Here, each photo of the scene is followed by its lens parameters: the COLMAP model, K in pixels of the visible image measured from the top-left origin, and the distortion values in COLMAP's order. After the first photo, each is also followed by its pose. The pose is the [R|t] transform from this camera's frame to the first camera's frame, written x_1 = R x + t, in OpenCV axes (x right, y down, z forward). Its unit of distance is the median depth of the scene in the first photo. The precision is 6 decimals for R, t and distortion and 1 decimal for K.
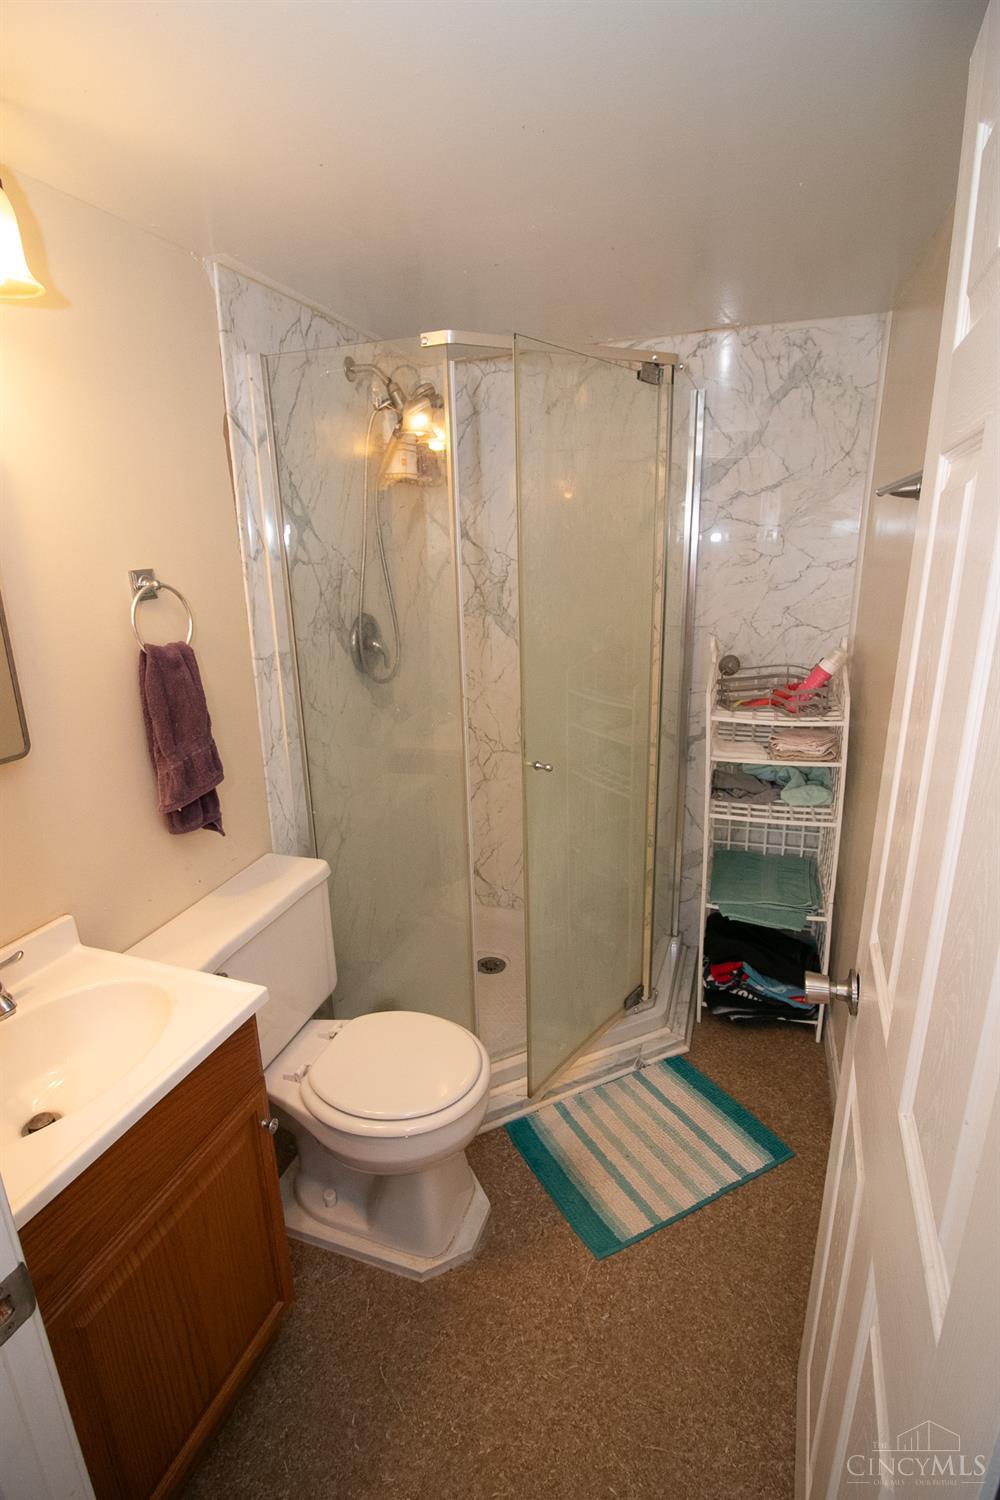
lens RADIAL K [[701.9, 0, 490.2], [0, 701.9, 754.6], [0, 0, 1]] dist [-0.004679, -0.011041]
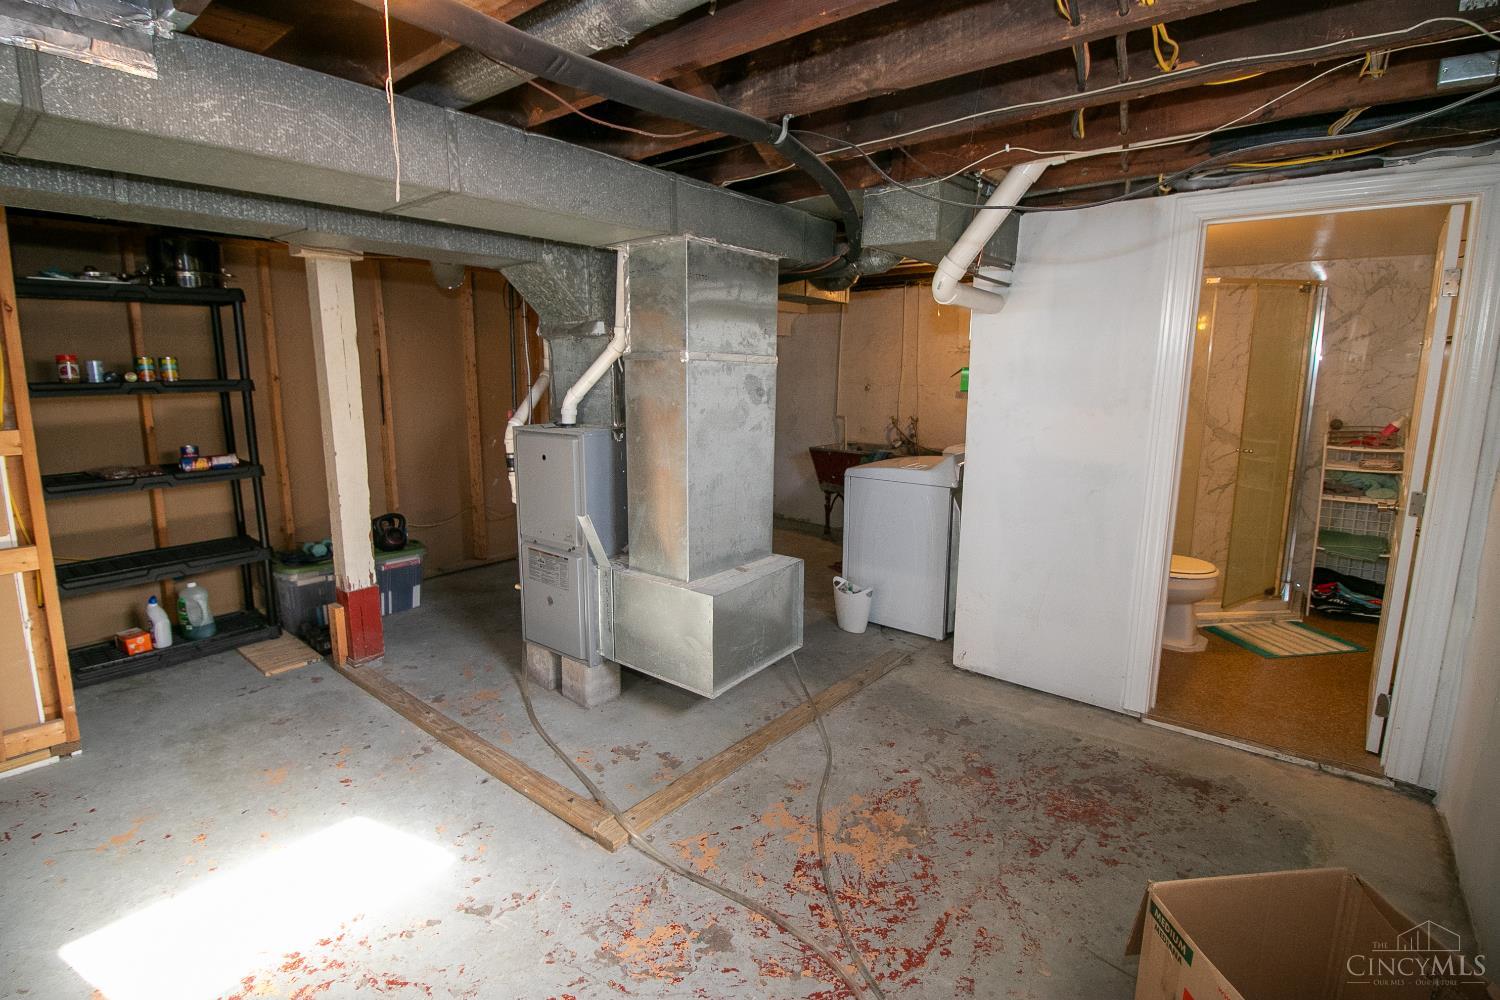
lens RADIAL K [[701.9, 0, 750.0], [0, 701.9, 481.3], [0, 0, 1]] dist [-0.004679, -0.011041]
pose [[0.942965, 0.080829, -0.322931, -0.564580], [-0.113280, 0.990093, -0.082962, 0.377848], [0.313026, 0.114812, 0.942779, -1.326721]]
